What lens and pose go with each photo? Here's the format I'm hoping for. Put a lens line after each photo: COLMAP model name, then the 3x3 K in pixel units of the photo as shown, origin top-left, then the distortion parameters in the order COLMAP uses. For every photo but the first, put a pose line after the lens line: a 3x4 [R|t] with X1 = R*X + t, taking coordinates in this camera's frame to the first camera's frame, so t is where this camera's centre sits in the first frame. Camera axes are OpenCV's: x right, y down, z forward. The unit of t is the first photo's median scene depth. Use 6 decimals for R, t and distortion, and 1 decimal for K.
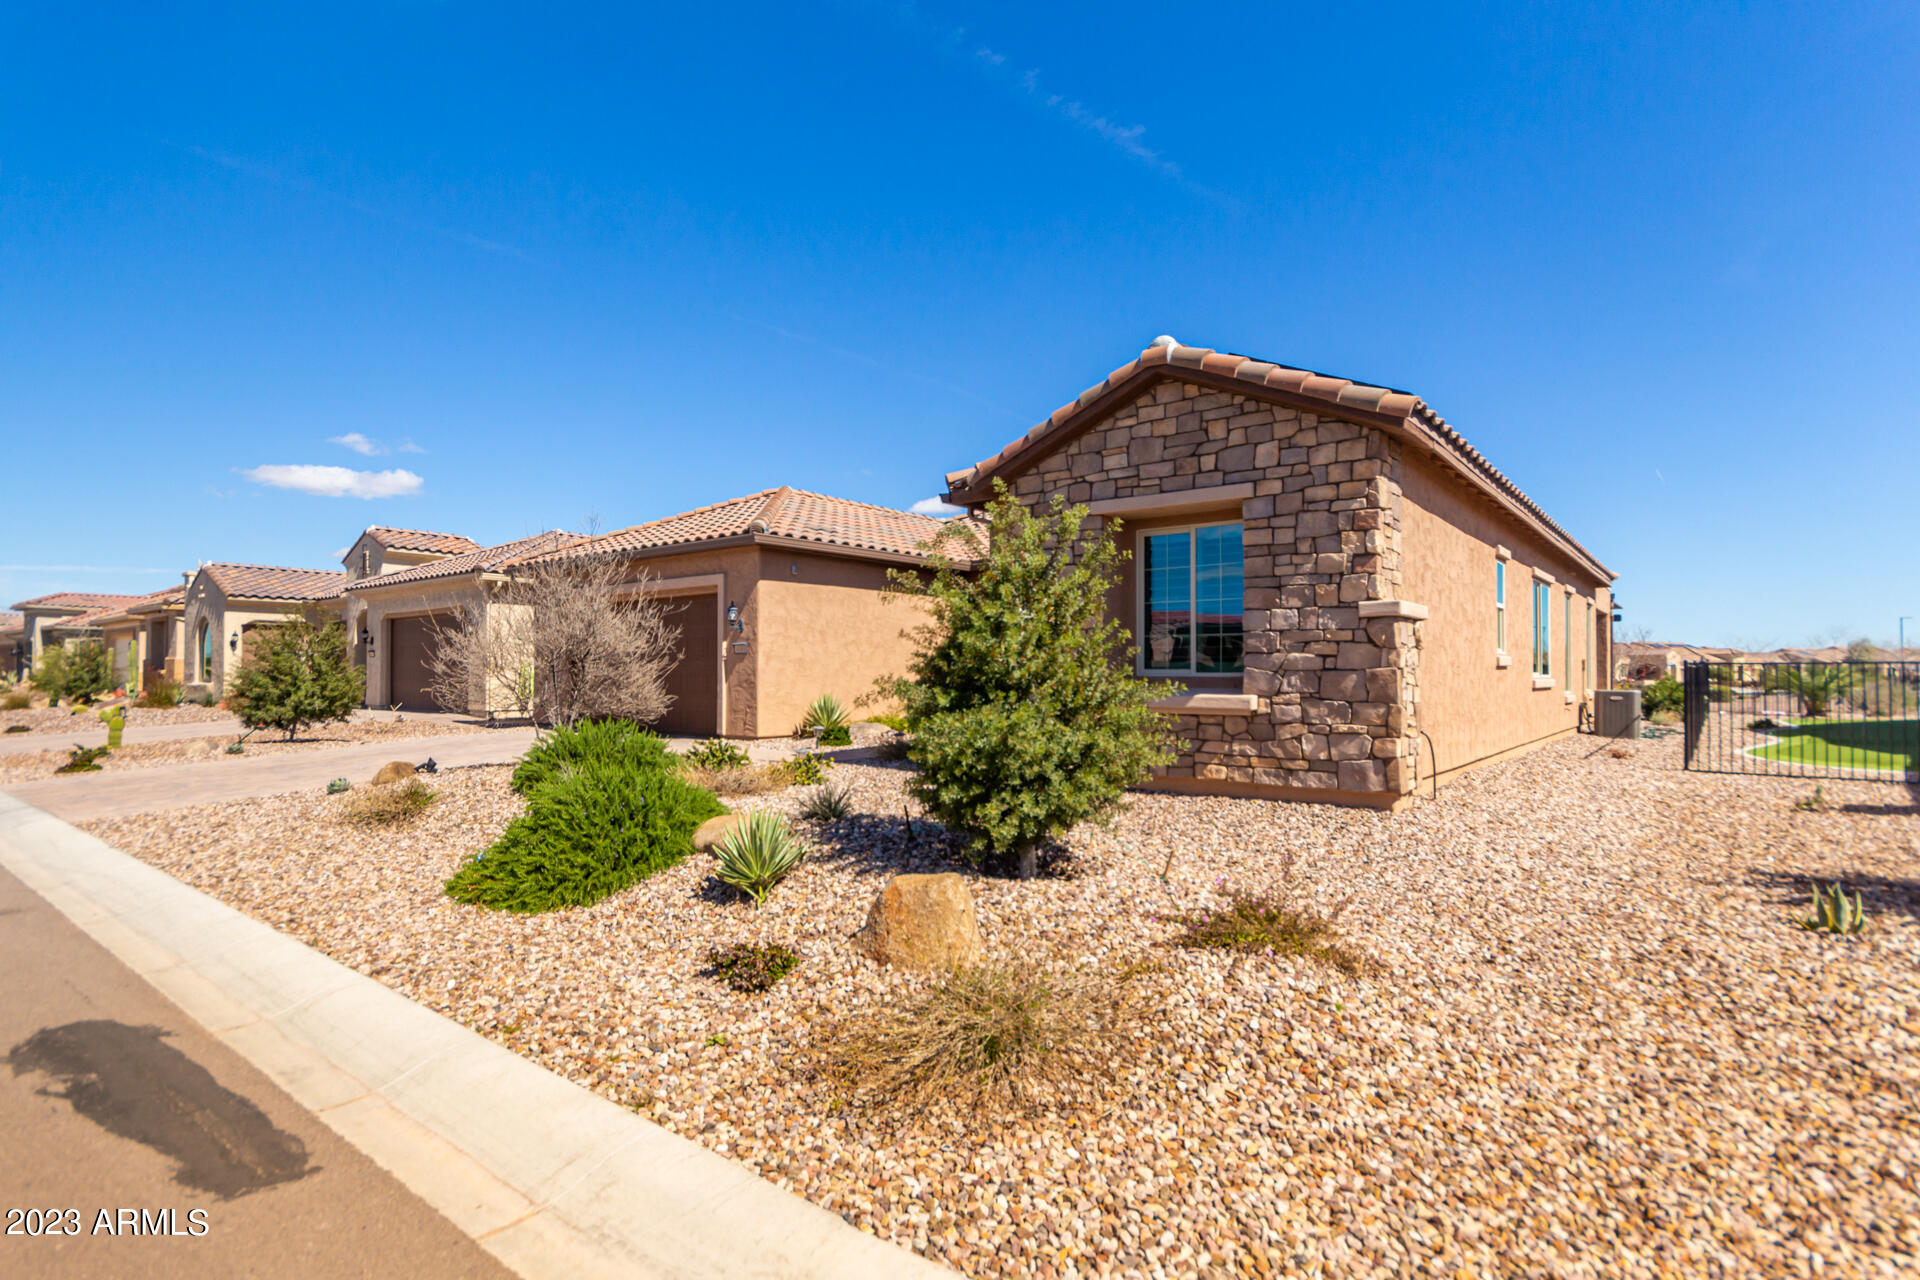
lens RADIAL K [[949.0, 0, 960.9], [0, 949.0, 650.9], [0, 0, 1]] dist [0.004468, 0.000698]
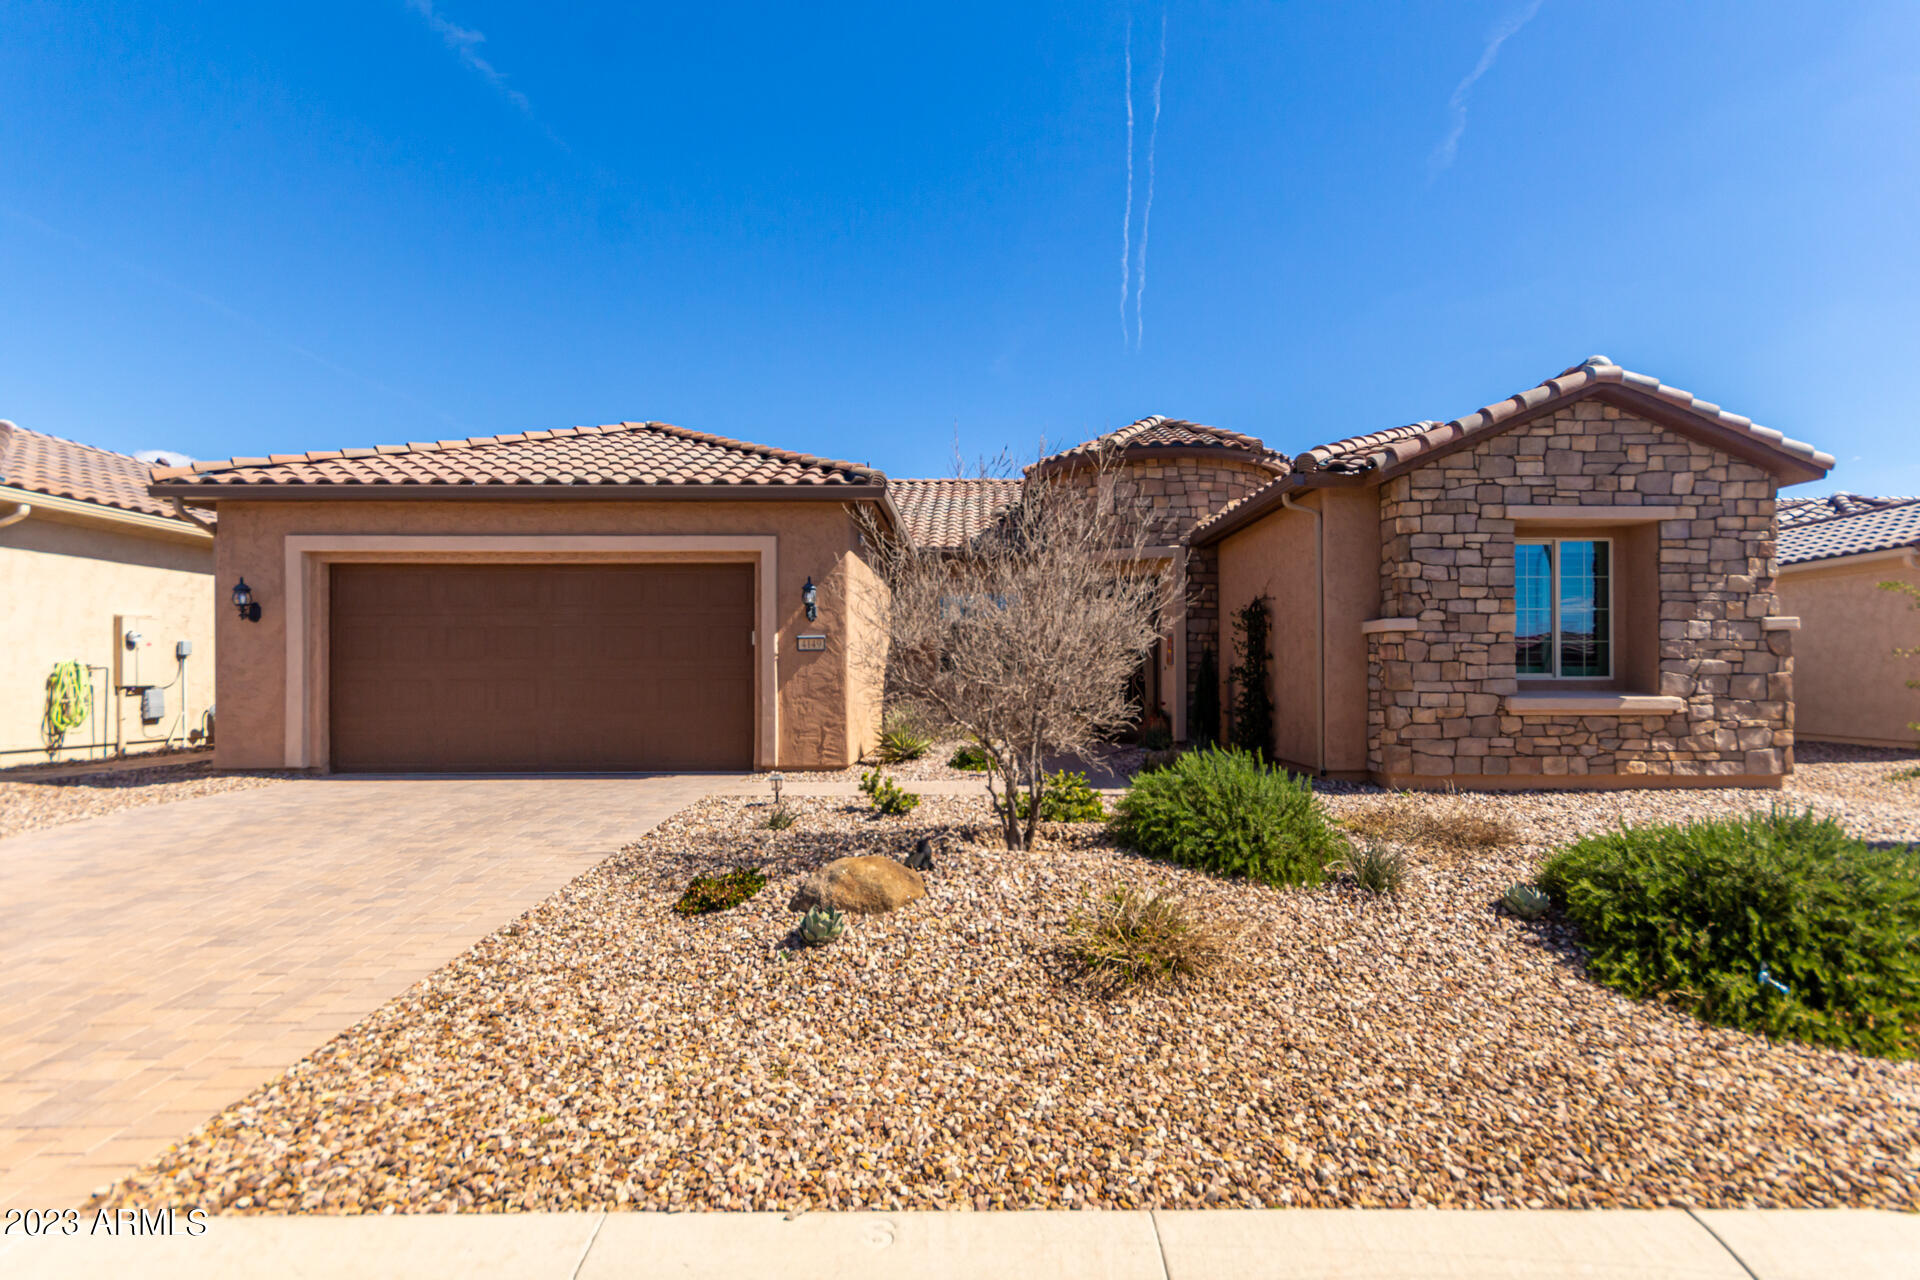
lens RADIAL K [[949.0, 0, 962.6], [0, 949.0, 640.8], [0, 0, 1]] dist [0.004468, 0.000698]
pose [[0.770361, -0.000642, 0.637608, -1.069231], [-0.009773, 0.999870, 0.012816, -0.026153], [-0.637533, -0.016104, 0.770255, 0.679548]]
